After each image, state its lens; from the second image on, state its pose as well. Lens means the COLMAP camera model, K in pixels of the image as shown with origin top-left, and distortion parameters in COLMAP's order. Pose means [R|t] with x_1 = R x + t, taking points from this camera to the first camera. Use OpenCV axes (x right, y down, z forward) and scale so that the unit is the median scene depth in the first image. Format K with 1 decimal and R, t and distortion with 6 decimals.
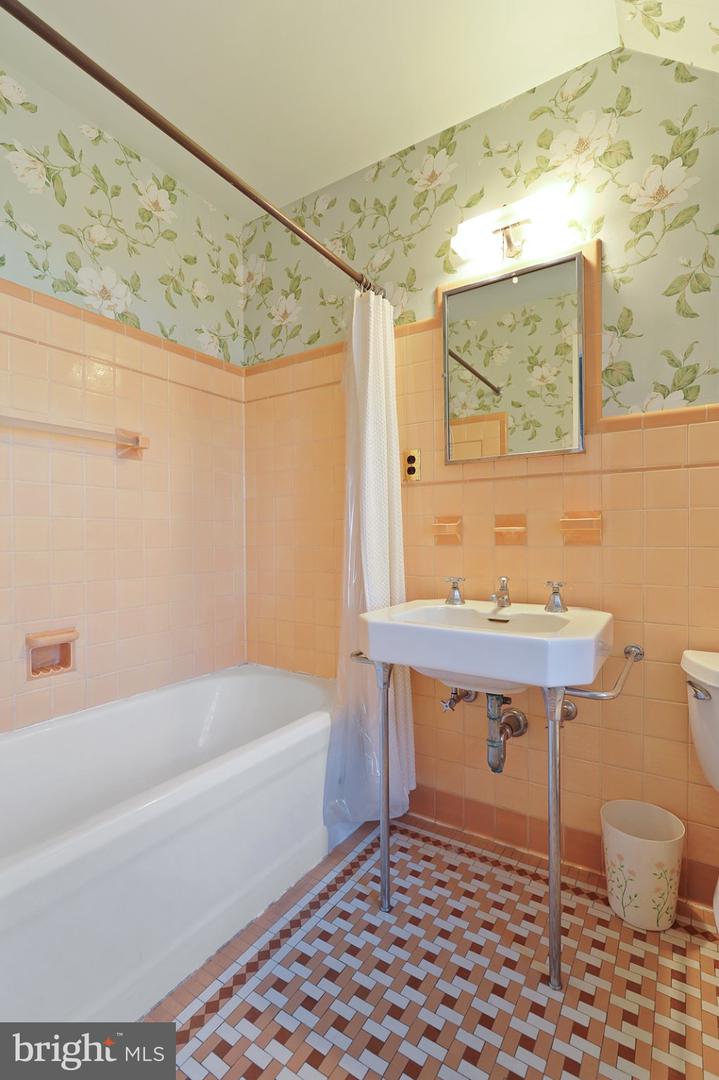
lens RADIAL K [[494.0, 0, 359.8], [0, 494.0, 539.0], [0, 0, 1]] dist [-0.003420, -0.000399]
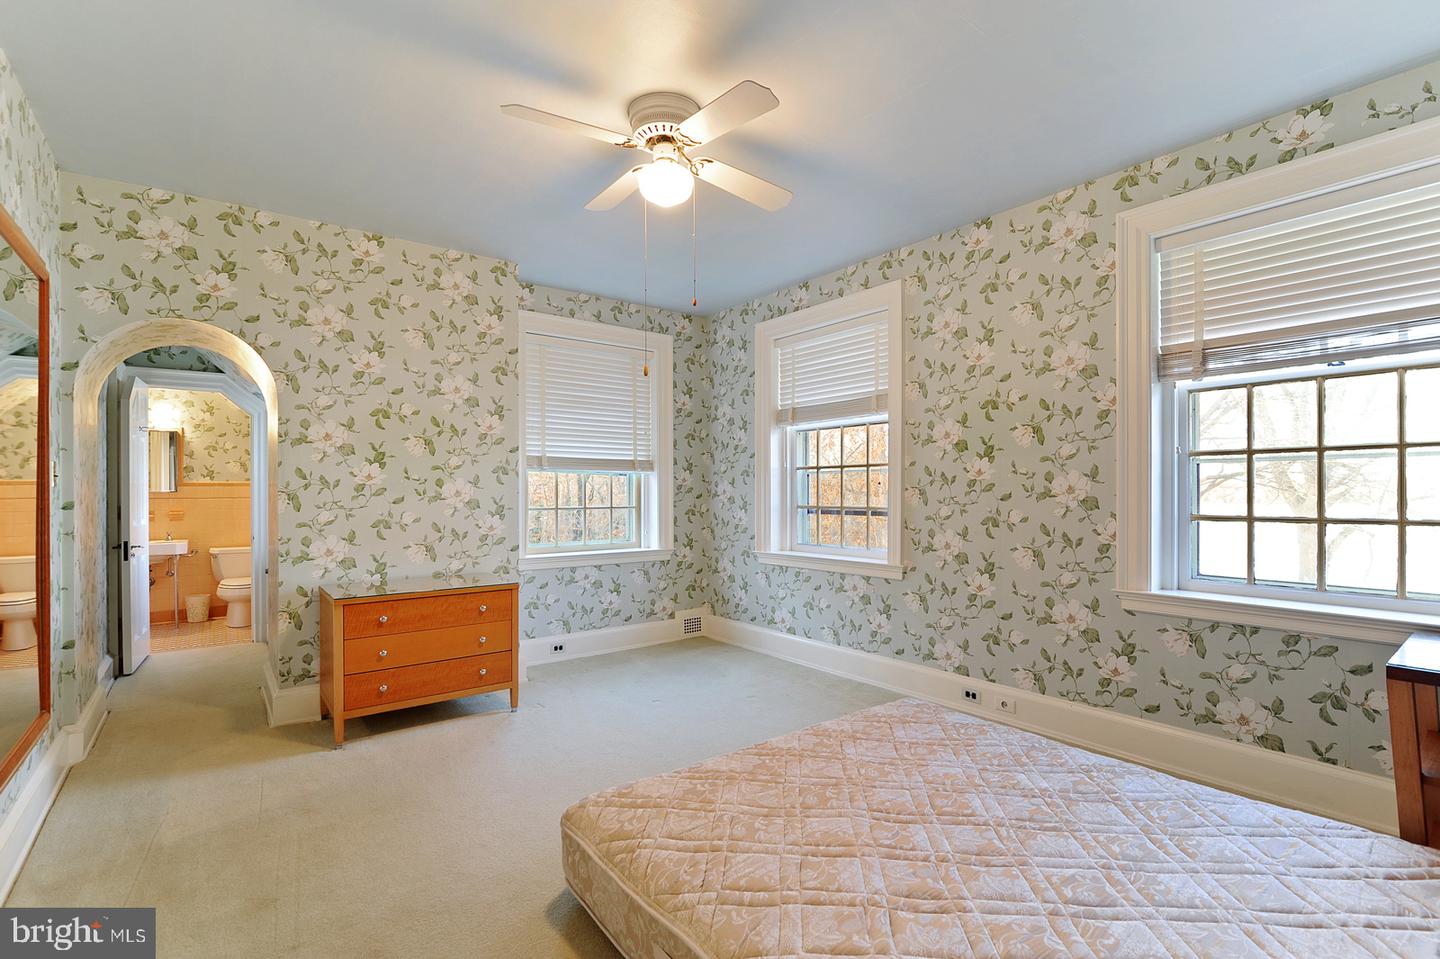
lens RADIAL K [[658.6, 0, 720.6], [0, 658.6, 489.2], [0, 0, 1]] dist [-0.003420, -0.000399]
pose [[0.326320, 0.003806, 0.945252, -2.641853], [0.007530, 0.999950, -0.006625, -0.154903], [-0.945229, 0.009280, 0.326275, -4.057350]]
